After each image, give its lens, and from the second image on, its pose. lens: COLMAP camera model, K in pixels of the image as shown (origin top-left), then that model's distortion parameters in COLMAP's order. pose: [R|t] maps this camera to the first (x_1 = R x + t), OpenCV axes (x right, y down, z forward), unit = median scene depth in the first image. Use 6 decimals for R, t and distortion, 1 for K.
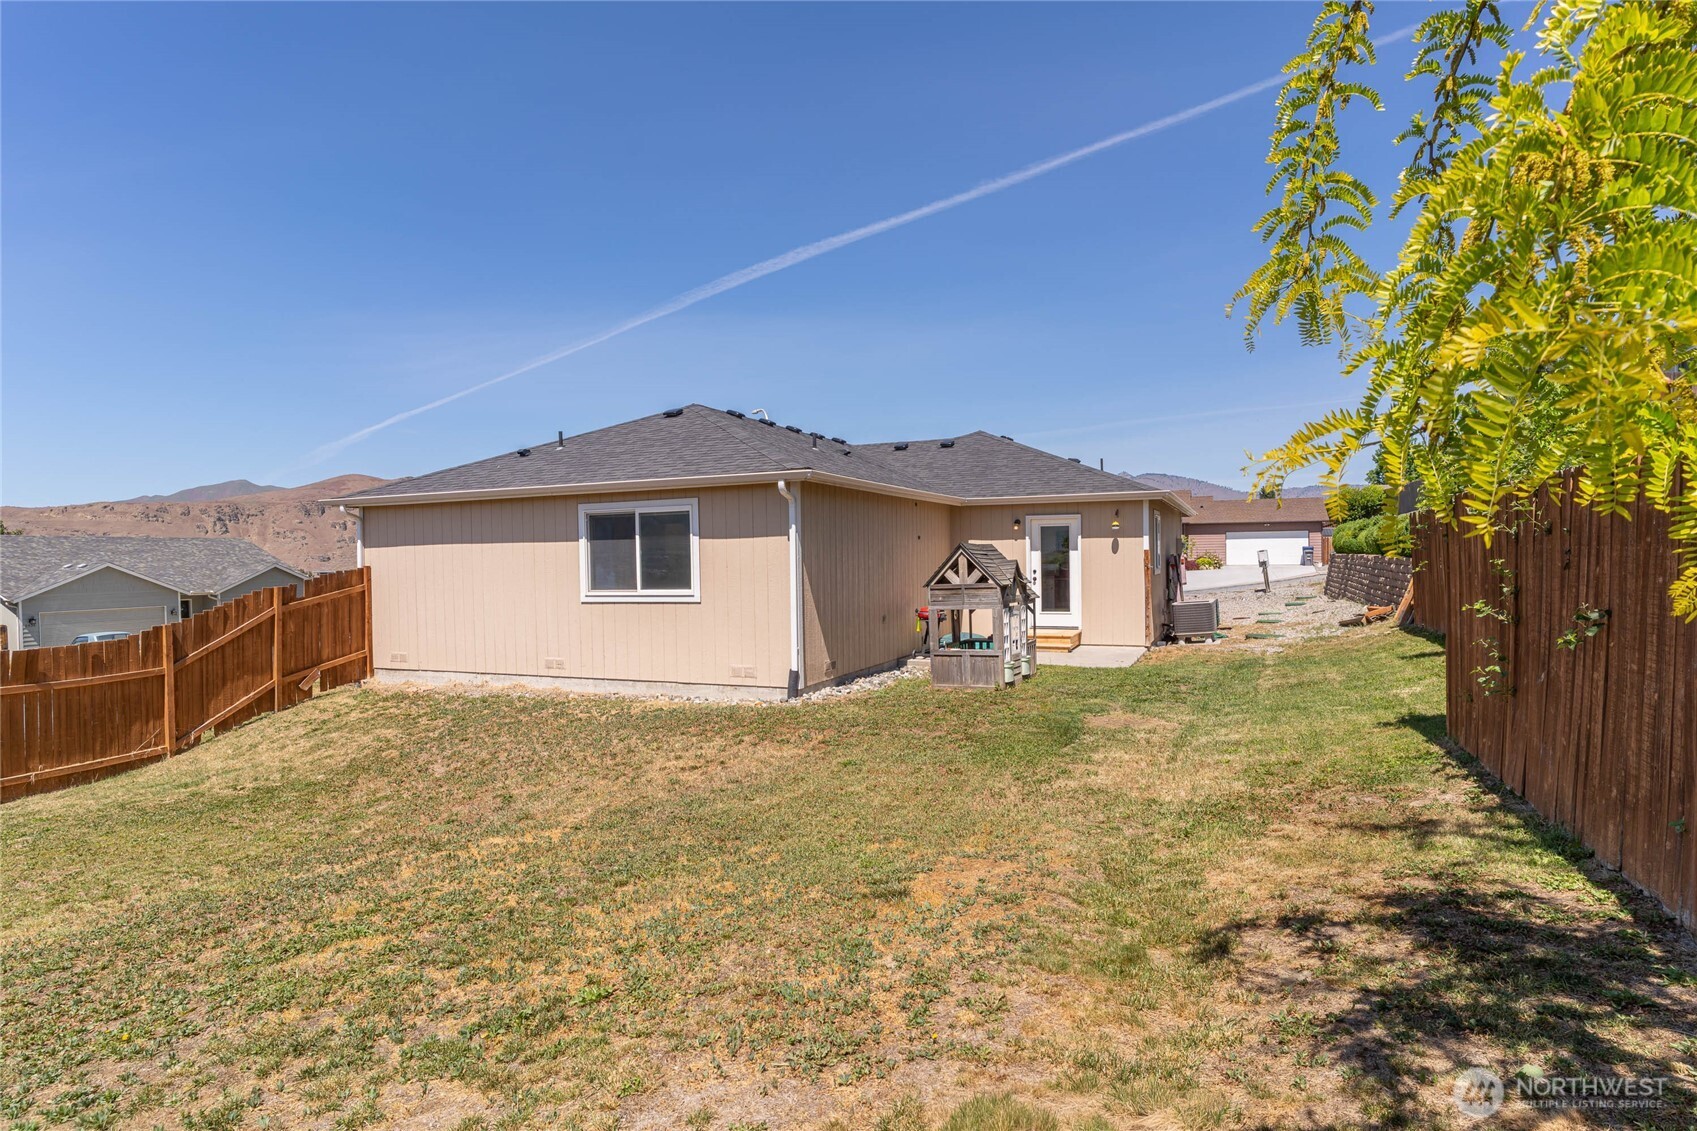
lens RADIAL K [[922.9, 0, 849.8], [0, 922.9, 575.2], [0, 0, 1]] dist [-0.042796, 0.000081]
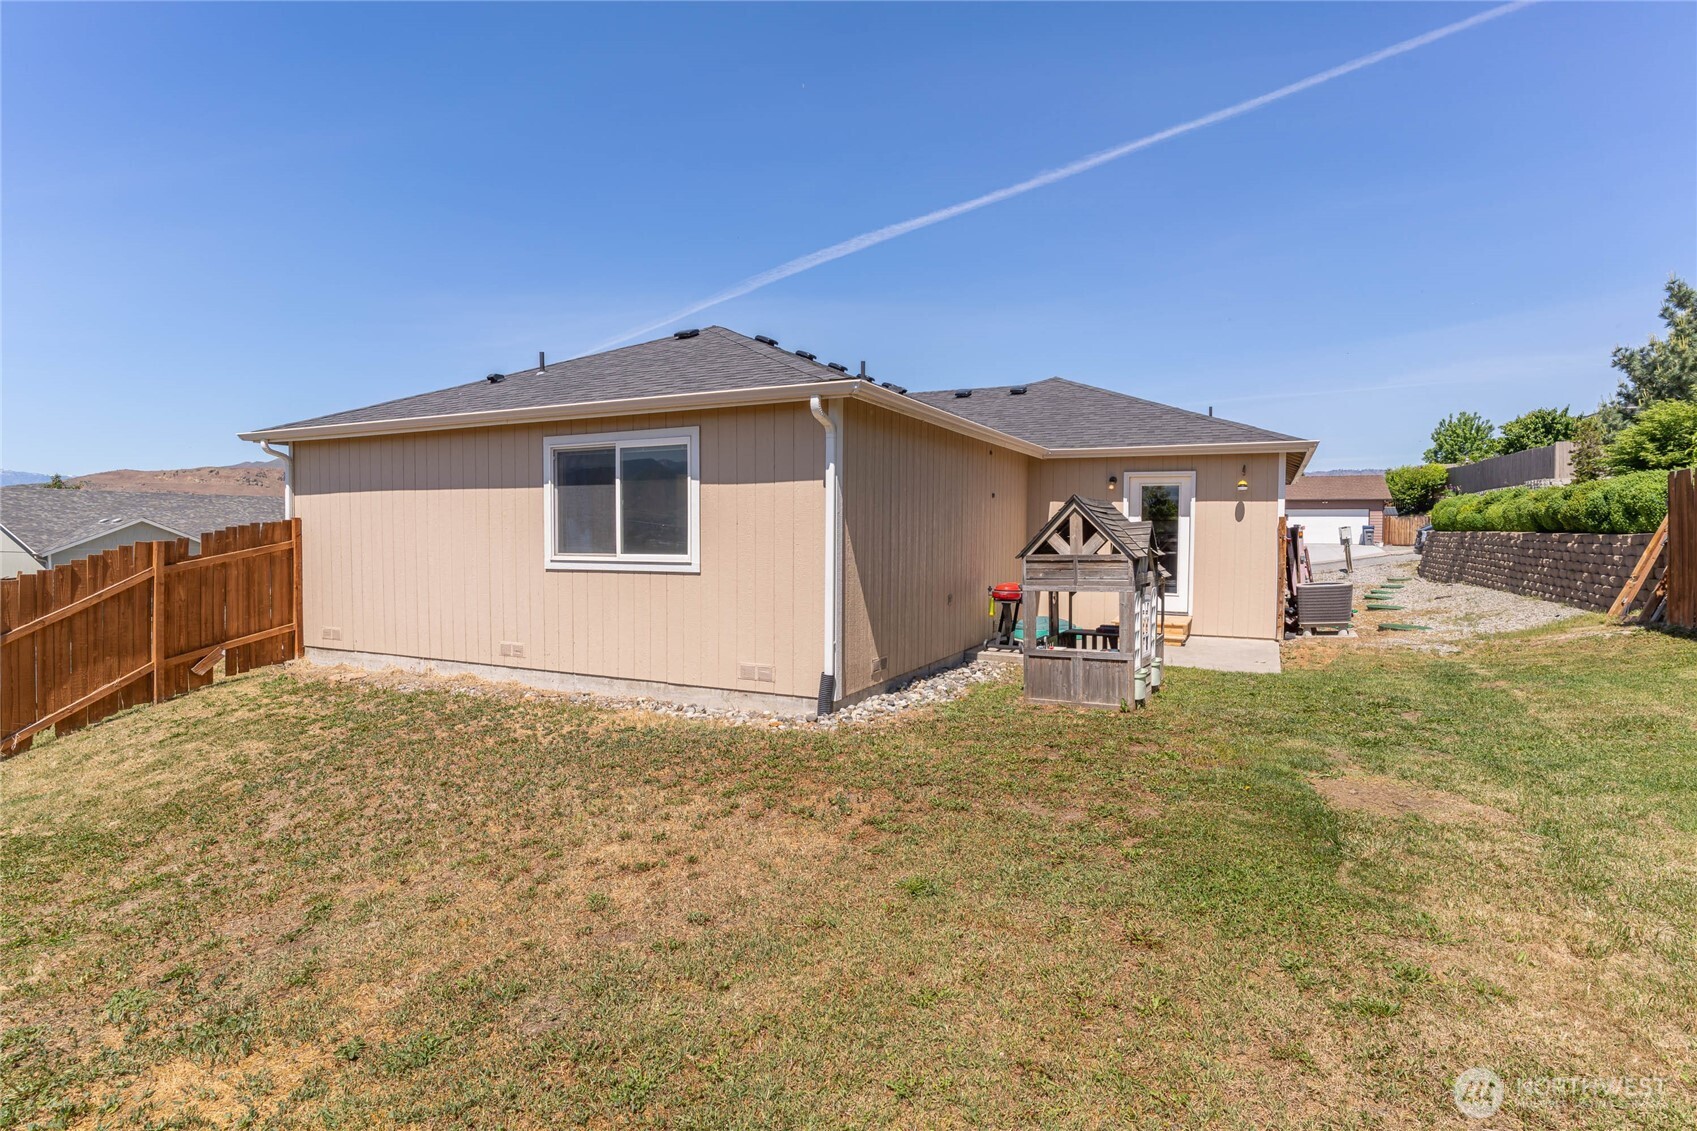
lens RADIAL K [[871.5, 0, 848.5], [0, 871.5, 565.5], [0, 0, 1]] dist [-0.044768, 0.023302]
pose [[0.998628, 0.021176, -0.047897, -0.013761], [-0.020108, 0.999541, 0.022673, 0.005582], [0.048355, -0.021679, 0.998595, 0.312278]]
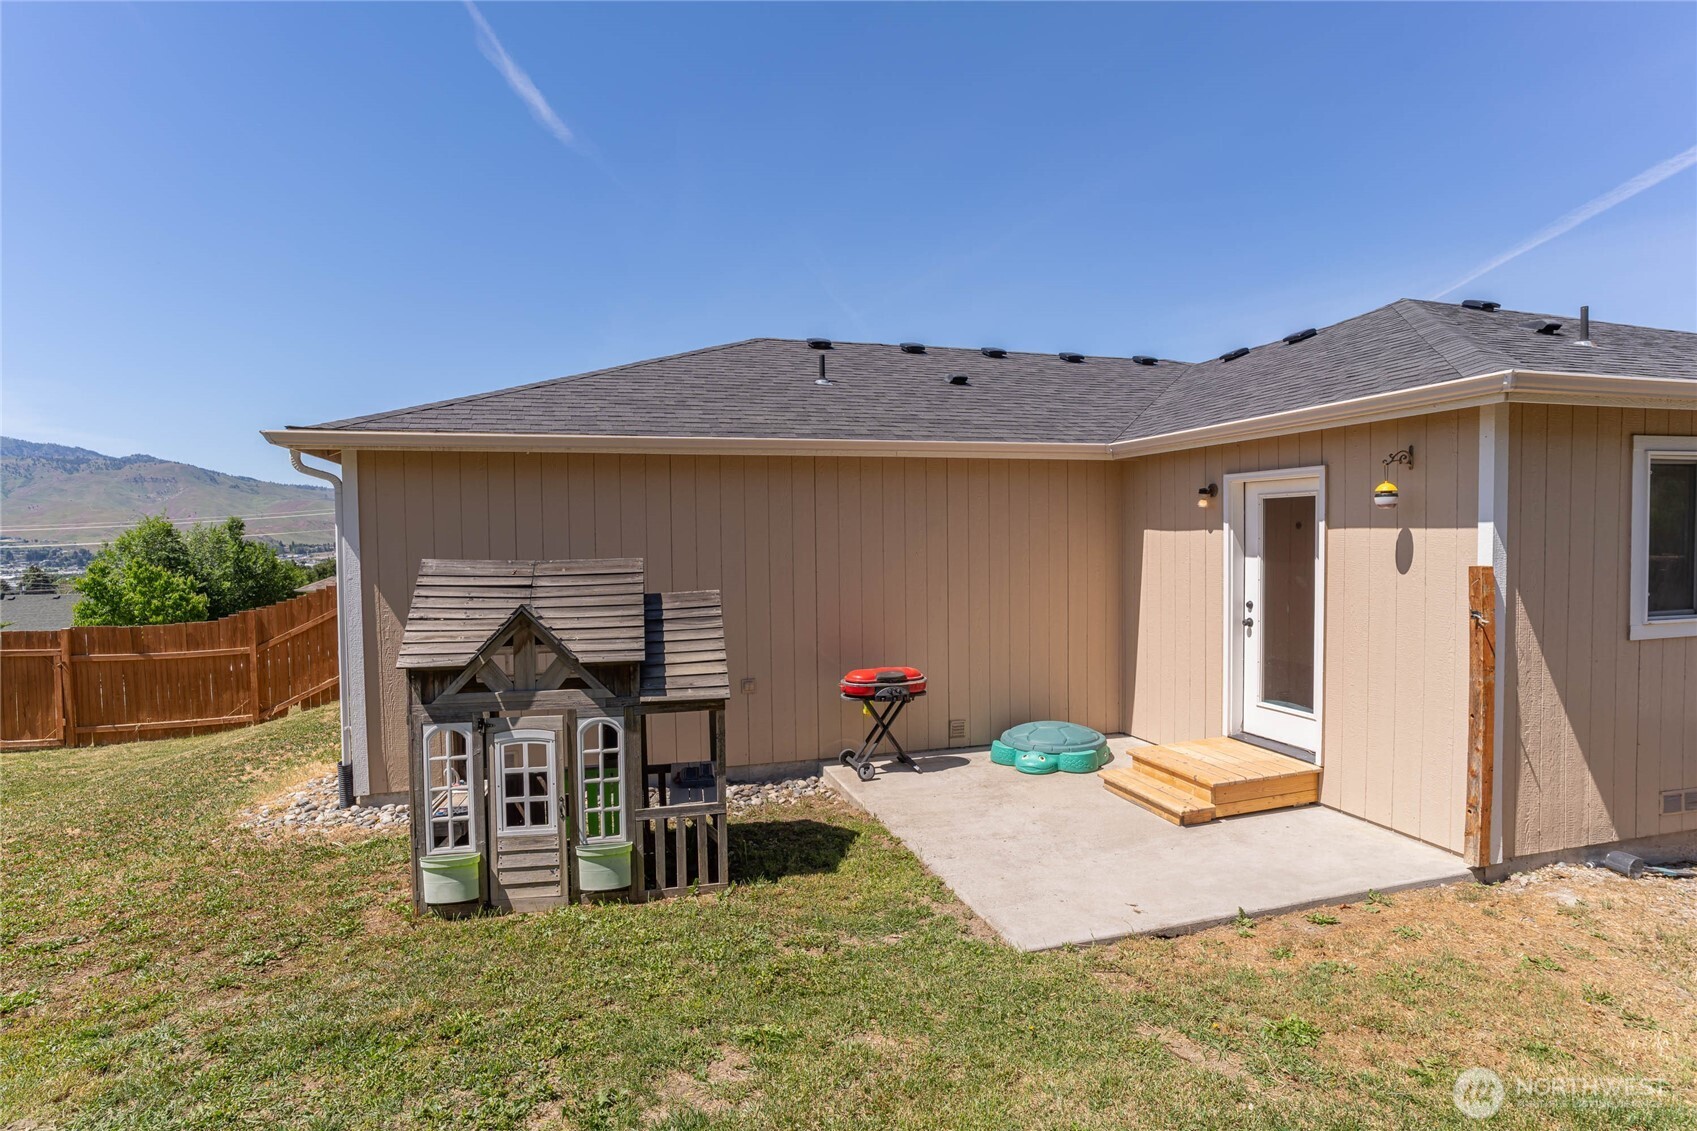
lens RADIAL K [[871.5, 0, 848.5], [0, 871.5, 565.5], [0, 0, 1]] dist [-0.044768, 0.023302]
pose [[0.636353, 0.033700, -0.770661, 0.527741], [-0.011054, 0.999341, 0.034573, -0.045677], [0.771319, -0.013482, 0.636306, 0.811175]]
